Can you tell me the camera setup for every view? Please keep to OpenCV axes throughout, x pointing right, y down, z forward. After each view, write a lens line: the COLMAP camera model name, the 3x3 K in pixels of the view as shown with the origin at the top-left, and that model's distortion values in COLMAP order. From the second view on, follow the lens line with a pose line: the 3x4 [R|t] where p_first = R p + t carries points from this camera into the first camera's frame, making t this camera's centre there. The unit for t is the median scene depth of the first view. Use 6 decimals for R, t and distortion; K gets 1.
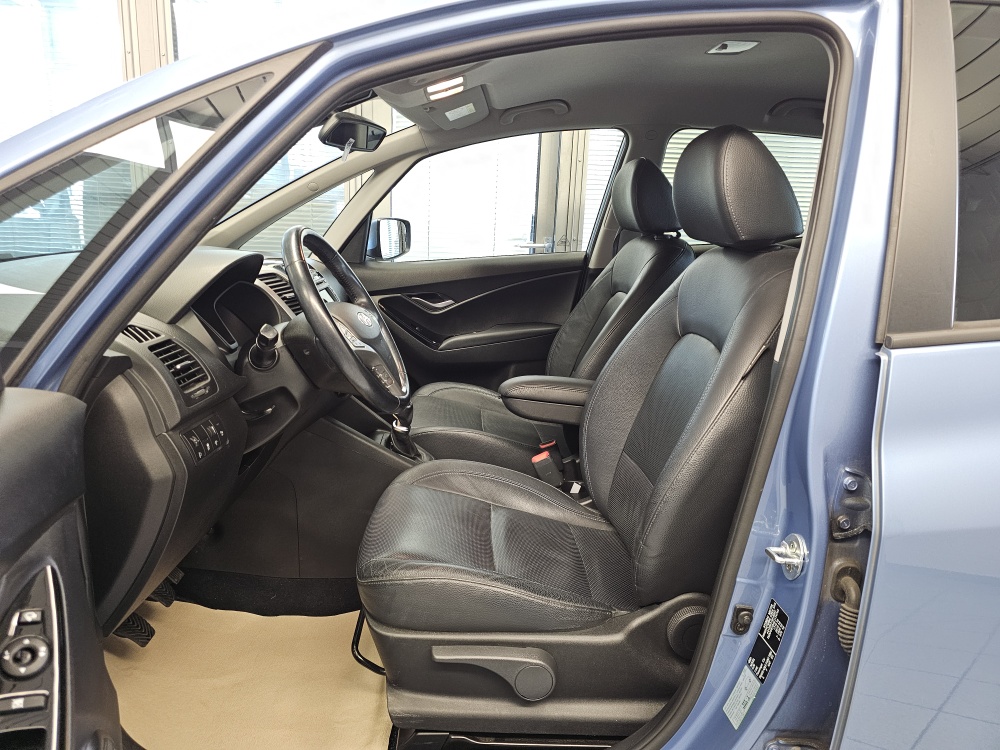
lens RADIAL K [[670.1, 0, 498.7], [0, 670.1, 369.5], [0, 0, 1]] dist [0.056364, -0.056586]
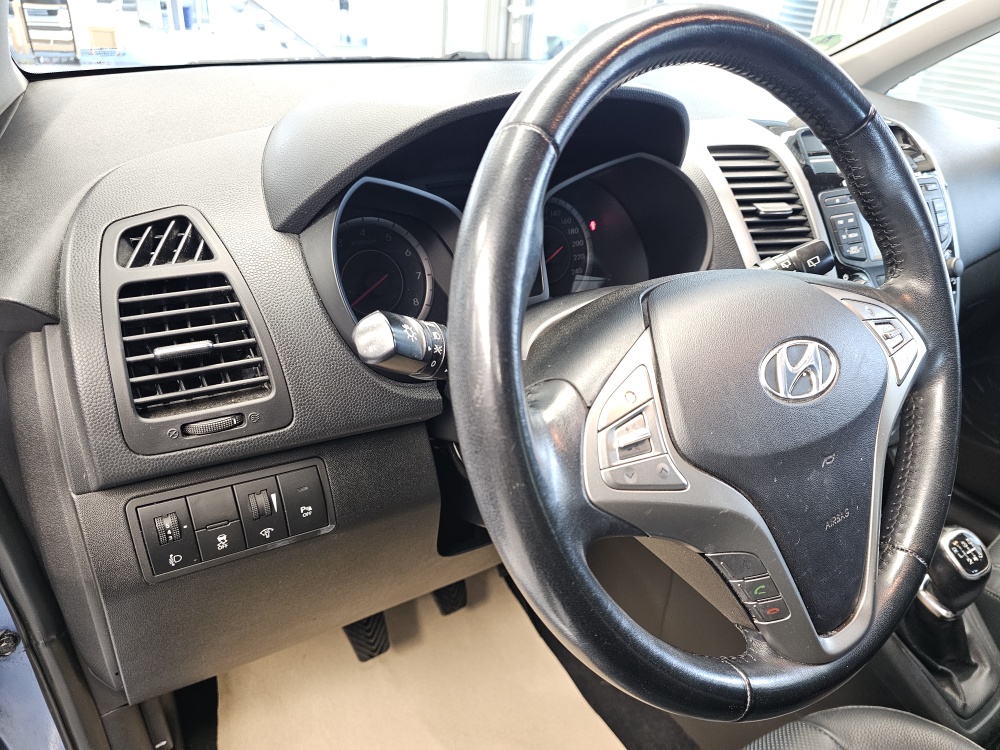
lens RADIAL K [[686.3, 0, 502.8], [0, 686.3, 376.9], [0, 0, 1]] dist [0.032330, -0.048674]
pose [[0.526479, 0.414052, -0.742550, -0.055336], [-0.242845, 0.910245, 0.335380, -0.167197], [0.814767, 0.003754, 0.579776, 0.878908]]
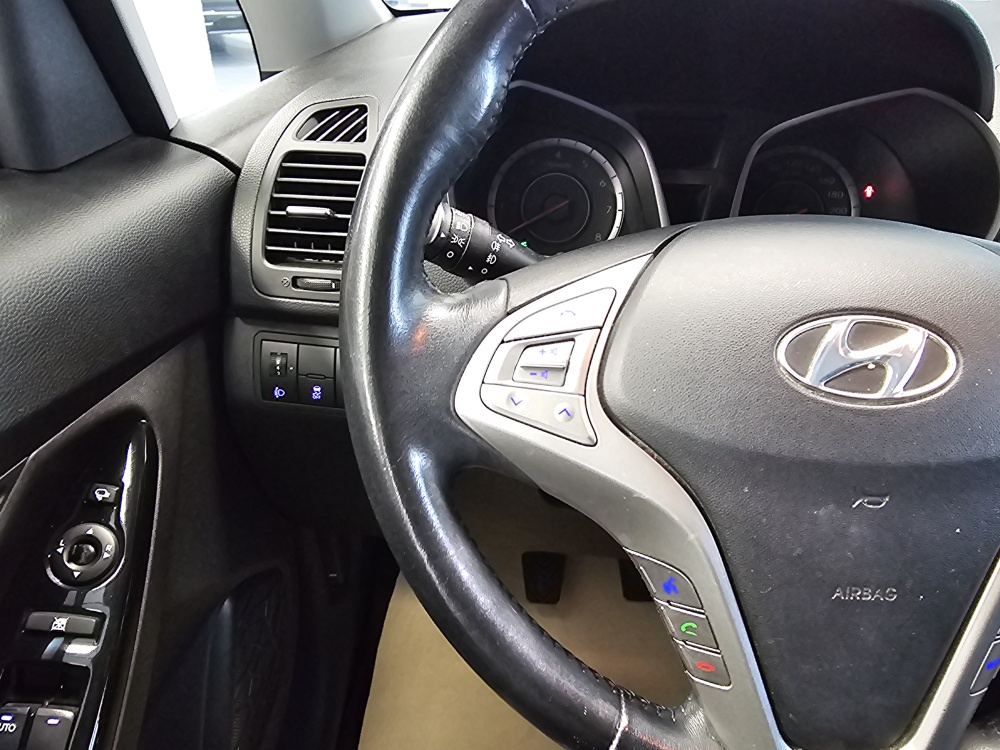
lens RADIAL K [[683.8, 0, 497.3], [0, 683.8, 366.9], [0, 0, 1]] dist [0.006630, 0.001388]
pose [[-0.085903, 0.478947, -0.873631, -0.022279], [-0.252184, 0.837864, 0.484136, -0.167833], [0.963859, 0.261904, 0.048808, 1.079670]]
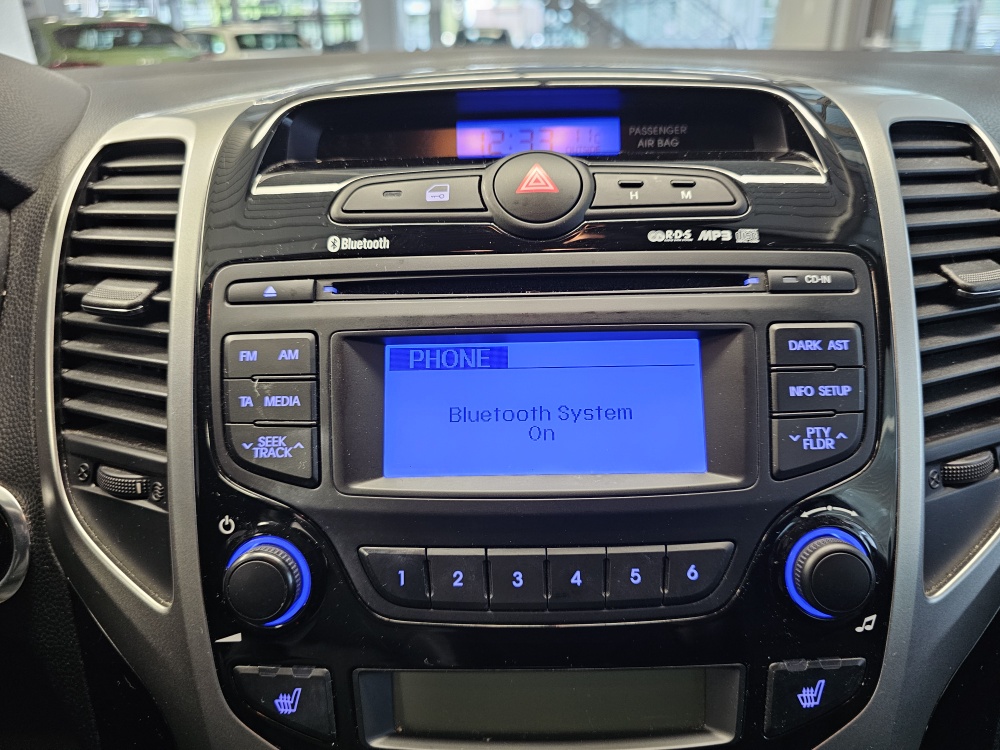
lens RADIAL K [[686.3, 0, 502.8], [0, 686.3, 376.9], [0, 0, 1]] dist [0.032330, -0.048674]
pose [[-0.028393, 0.389651, -0.920525, -0.223512], [-0.209459, 0.898132, 0.386634, -0.247847], [0.977405, 0.203790, 0.056115, 1.541880]]
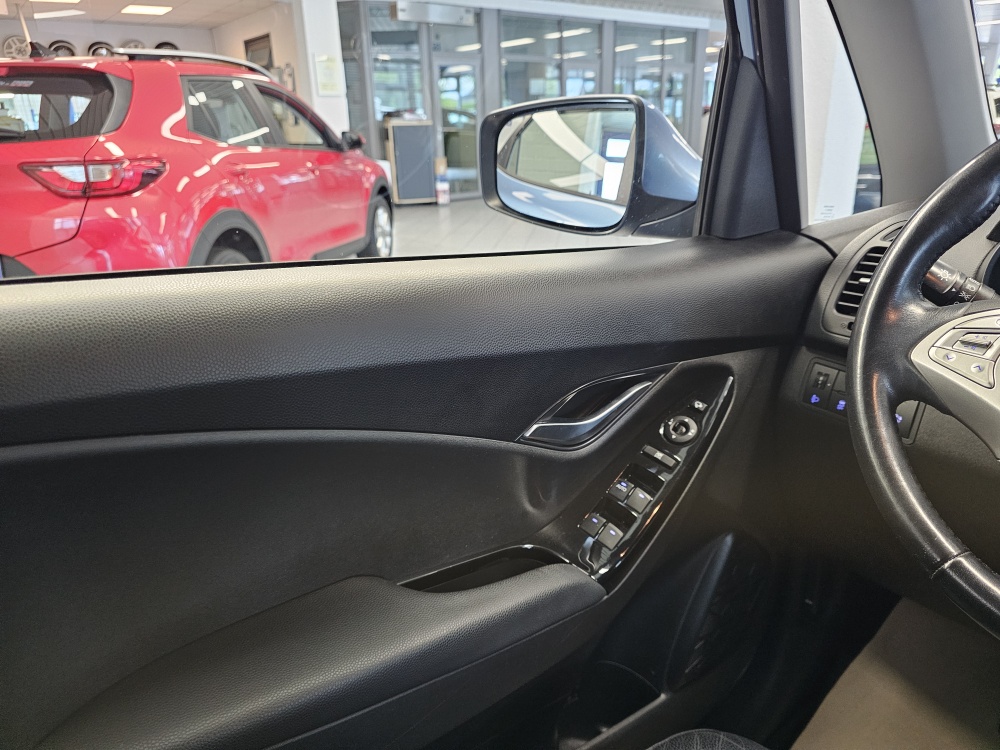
lens RADIAL K [[681.9, 0, 479.3], [0, 681.9, 362.1], [0, 0, 1]] dist [0.002165, -0.028083]
pose [[-0.811801, 0.168775, -0.559012, 0.251009], [-0.142978, 0.870728, 0.470521, -0.197054], [0.566160, 0.461895, -0.682727, 1.227854]]
